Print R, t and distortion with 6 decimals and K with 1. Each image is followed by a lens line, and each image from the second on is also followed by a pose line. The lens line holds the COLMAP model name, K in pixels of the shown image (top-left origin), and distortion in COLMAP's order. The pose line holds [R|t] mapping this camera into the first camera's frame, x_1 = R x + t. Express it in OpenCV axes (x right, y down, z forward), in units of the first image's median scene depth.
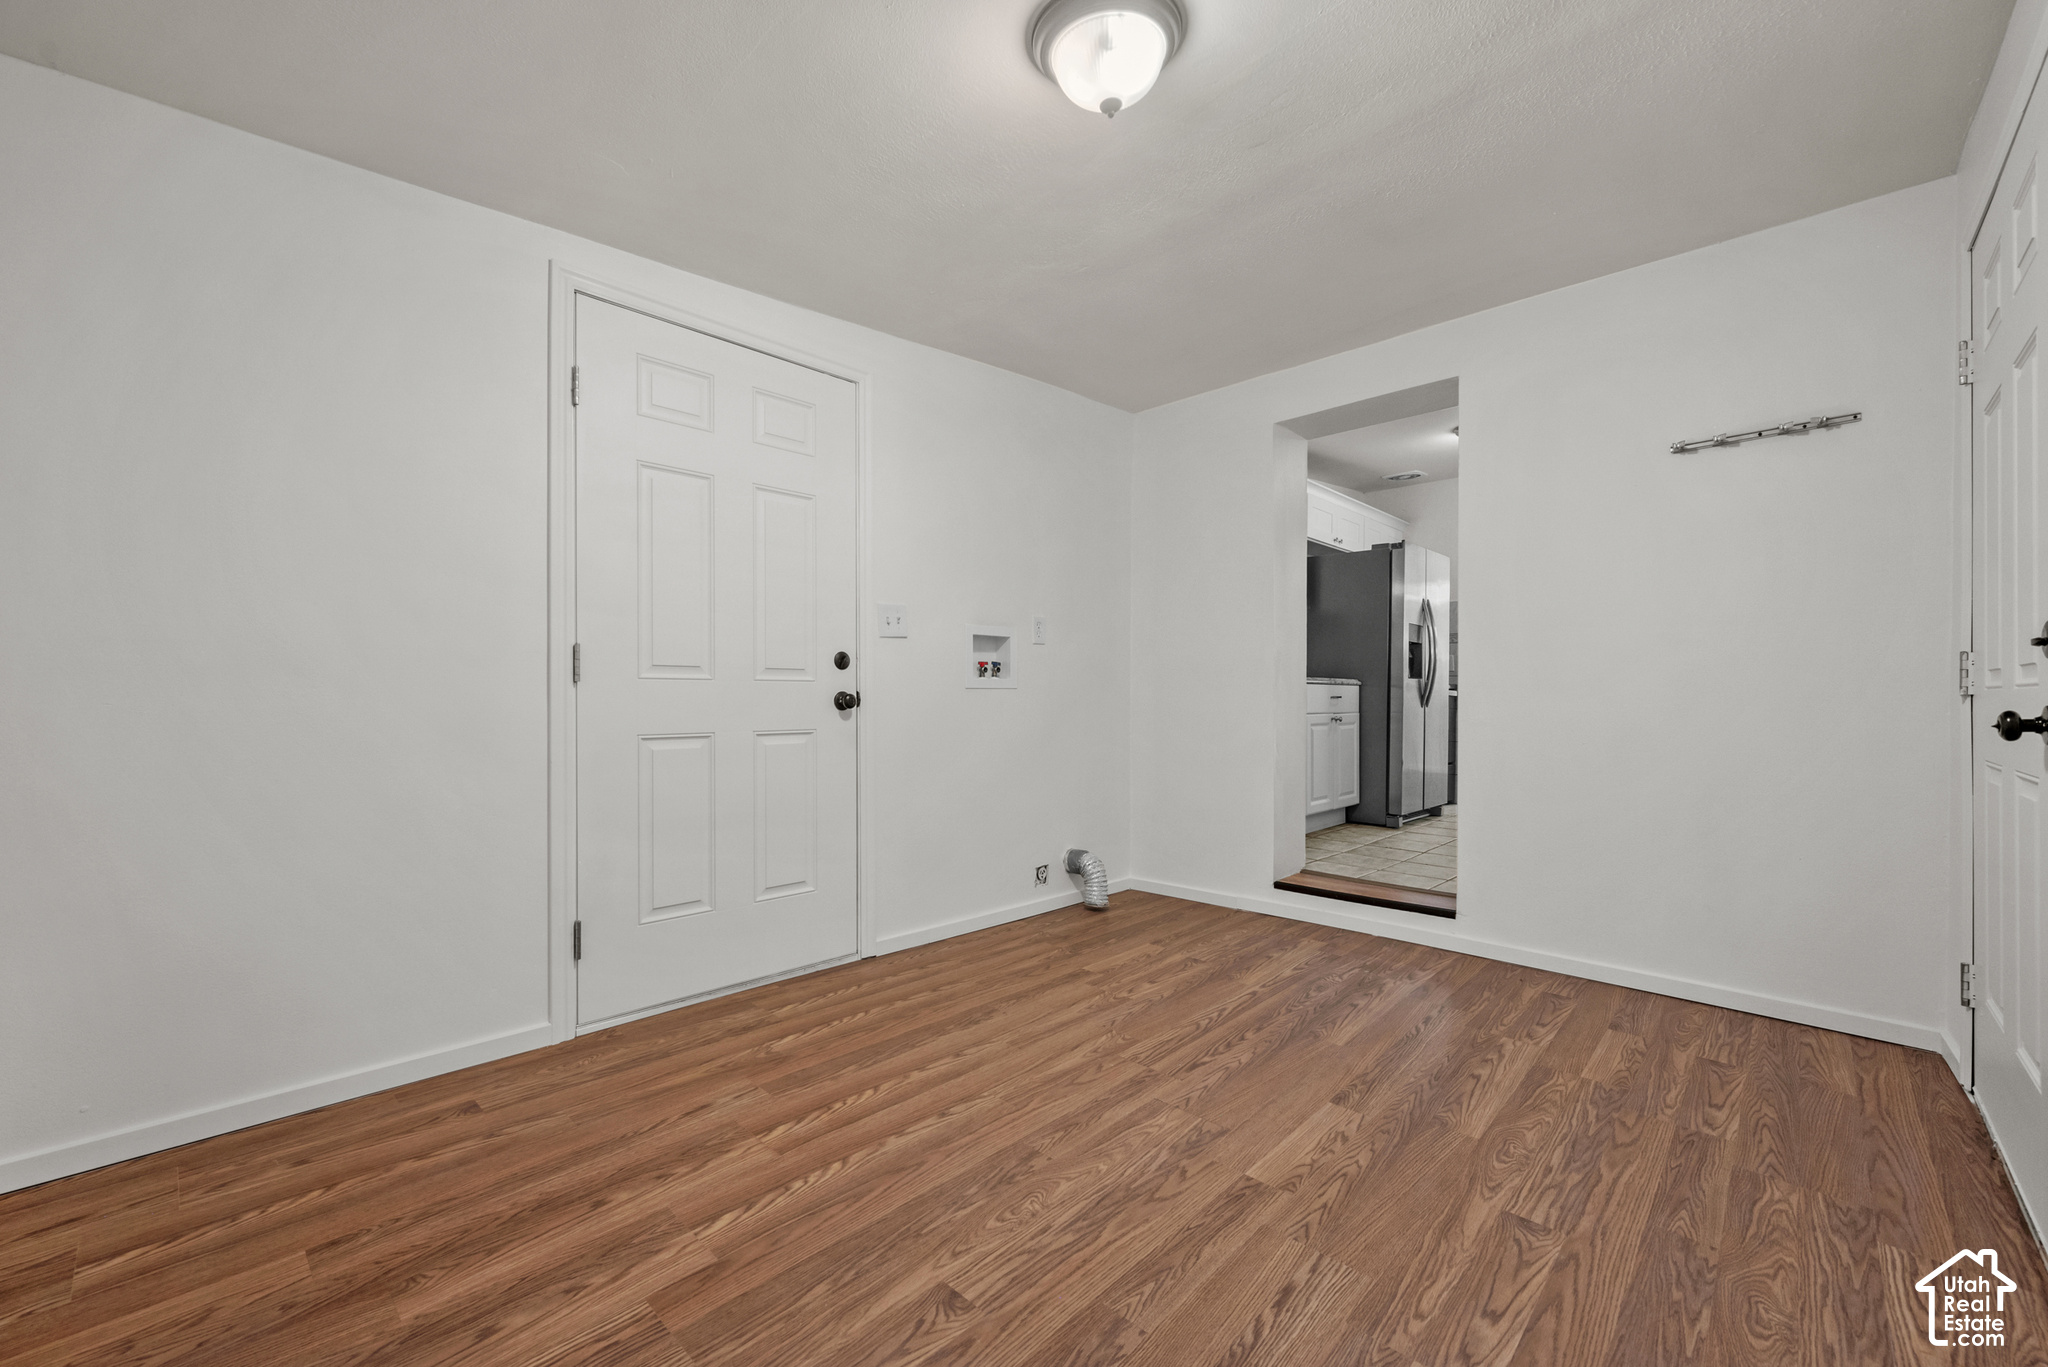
lens RADIAL K [[808.6, 0, 1041.4], [0, 808.6, 692.8], [0, 0, 1]] dist [-0.002375, 0.000687]
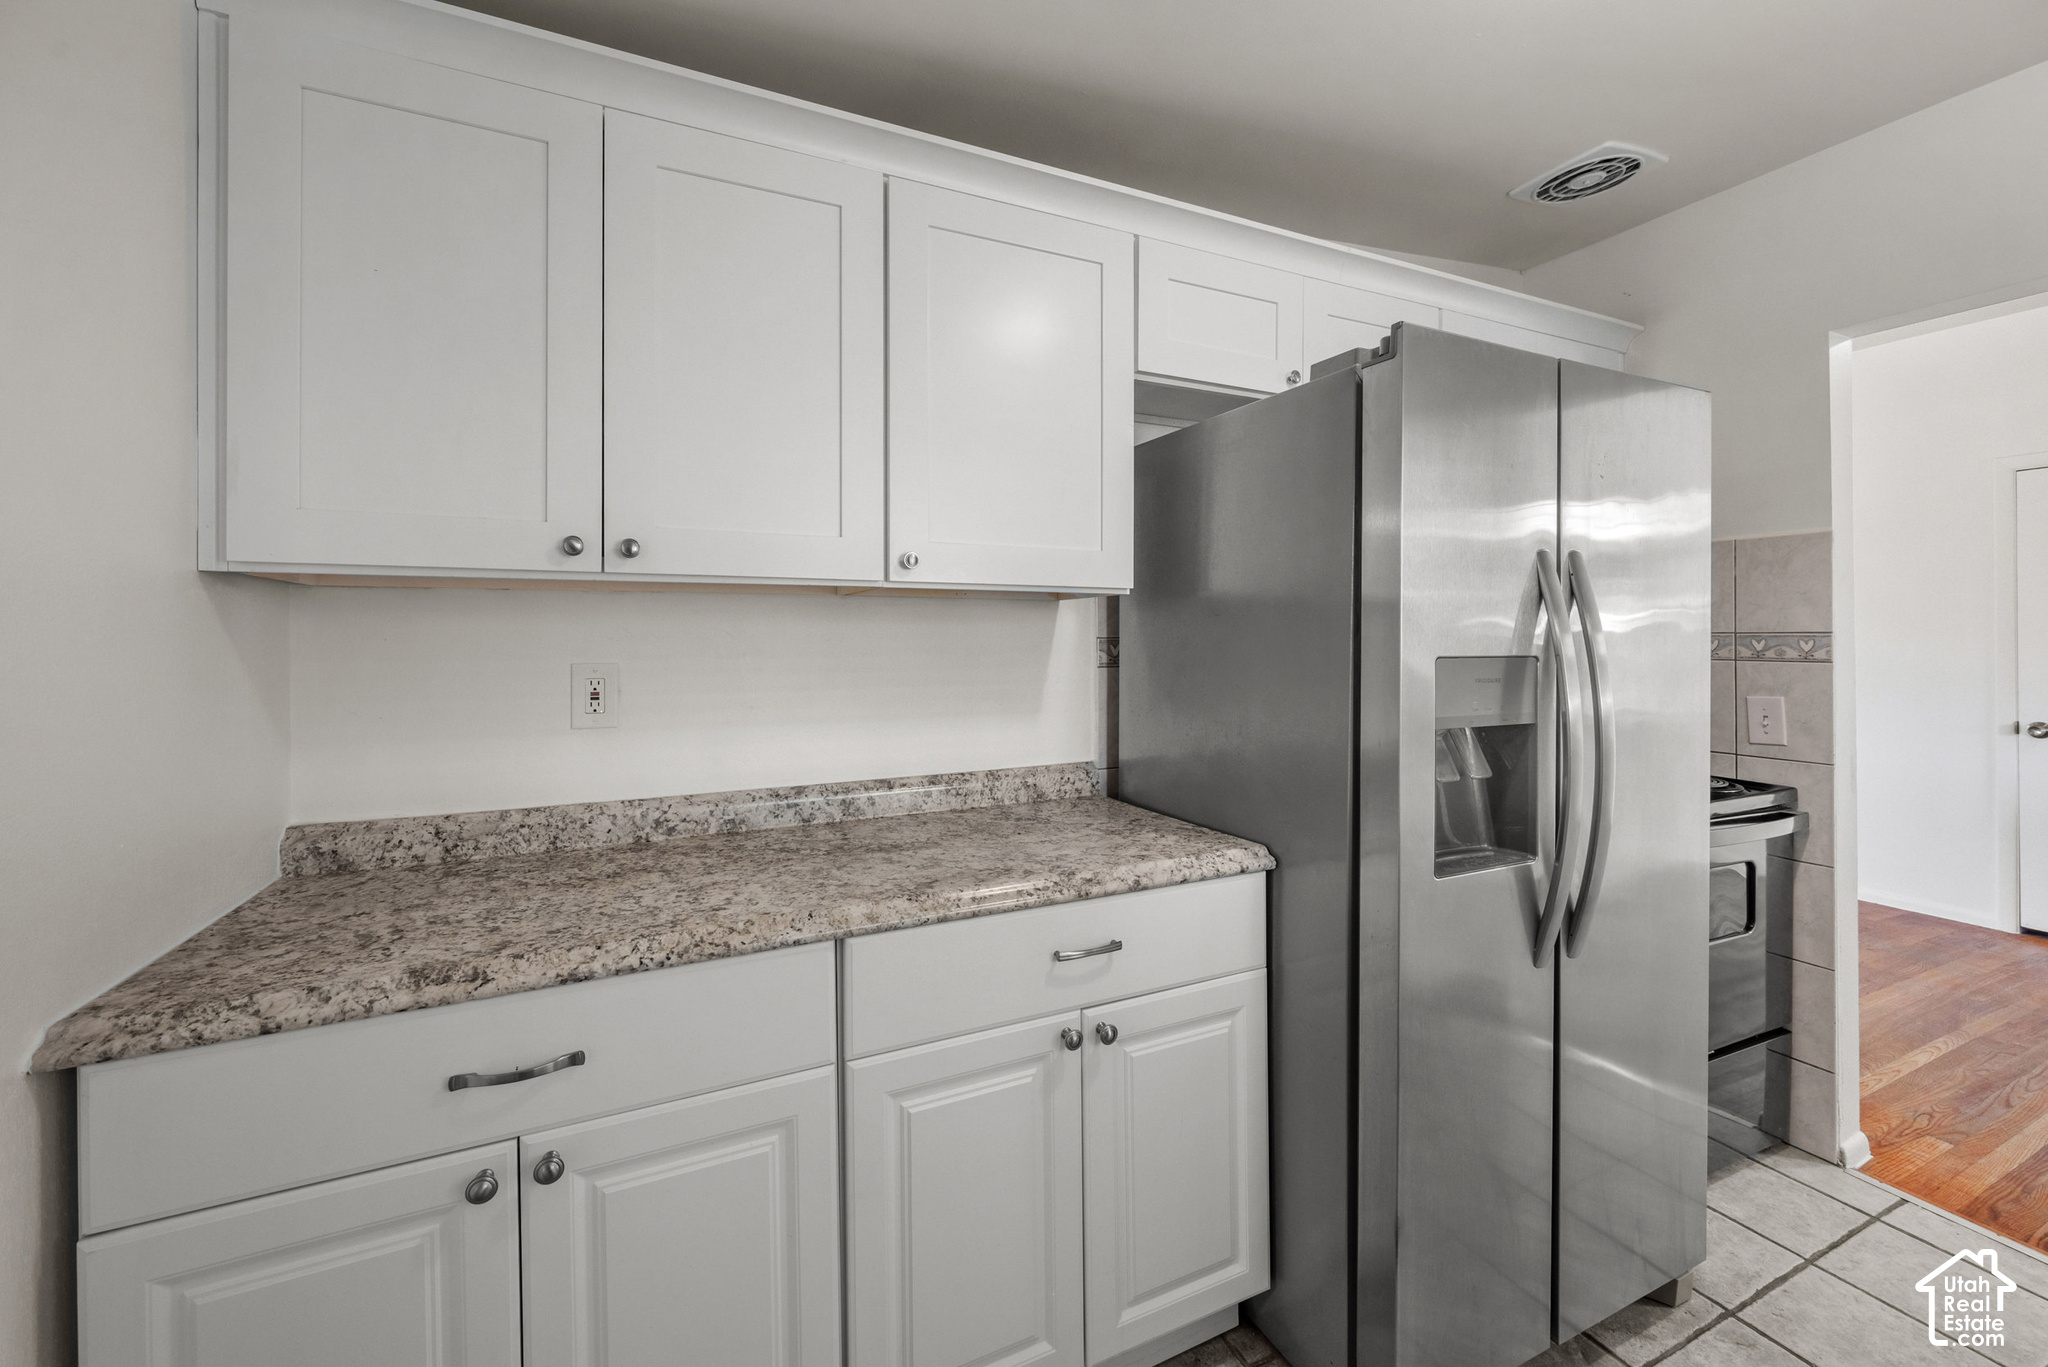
lens RADIAL K [[808.6, 0, 1074.2], [0, 808.6, 644.1], [0, 0, 1]] dist [-0.002375, 0.000687]
pose [[0.937903, 0.001199, -0.346895, 0.808888], [0.001631, 0.999968, 0.007864, -0.171022], [0.346893, -0.007942, 0.937871, 1.351751]]
